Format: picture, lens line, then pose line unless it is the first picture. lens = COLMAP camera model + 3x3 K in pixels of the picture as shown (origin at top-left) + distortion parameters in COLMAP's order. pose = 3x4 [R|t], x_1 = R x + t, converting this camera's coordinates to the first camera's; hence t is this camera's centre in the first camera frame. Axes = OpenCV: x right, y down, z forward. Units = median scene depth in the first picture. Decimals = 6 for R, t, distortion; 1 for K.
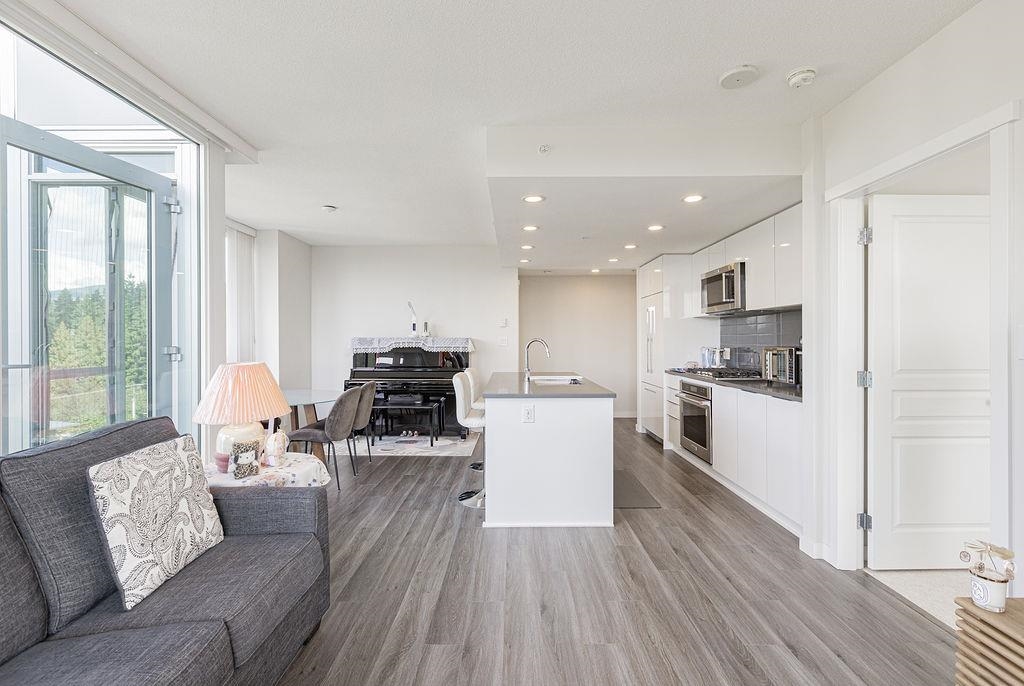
lens RADIAL K [[453.1, 0, 510.1], [0, 453.1, 342.0], [0, 0, 1]] dist [0.003885, -0.000280]
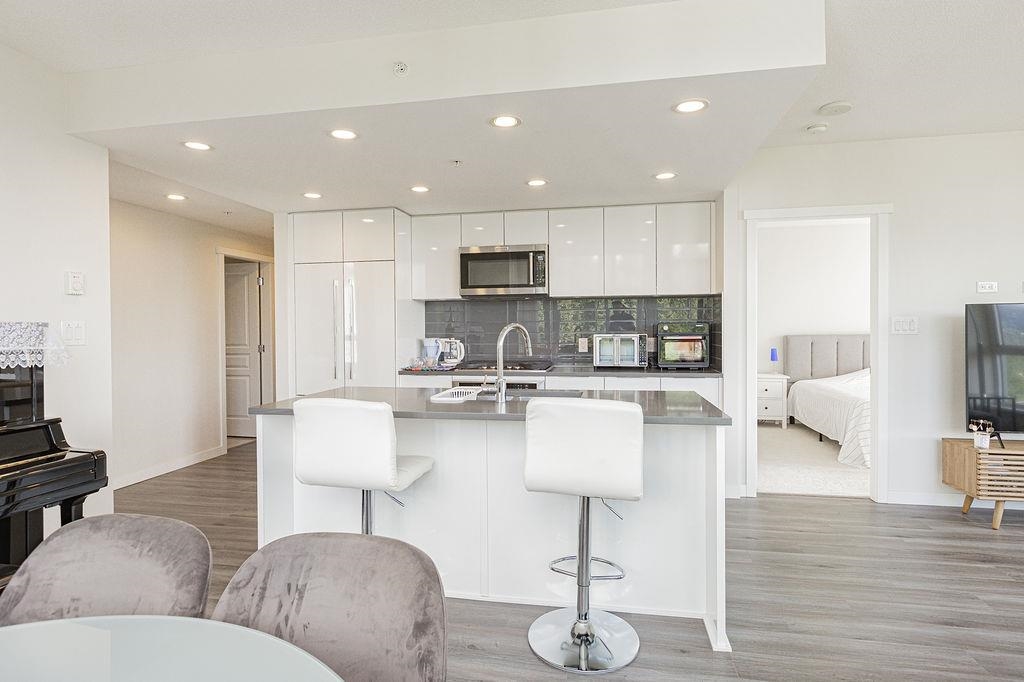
lens RADIAL K [[530.3, 0, 510.2], [0, 530.3, 333.9], [0, 0, 1]] dist [-0.005619, -0.001564]
pose [[0.194857, -0.009858, 0.980782, -0.958994], [0.010561, 0.999913, 0.007952, -0.000987], [-0.980775, 0.008809, 0.194944, 1.424696]]
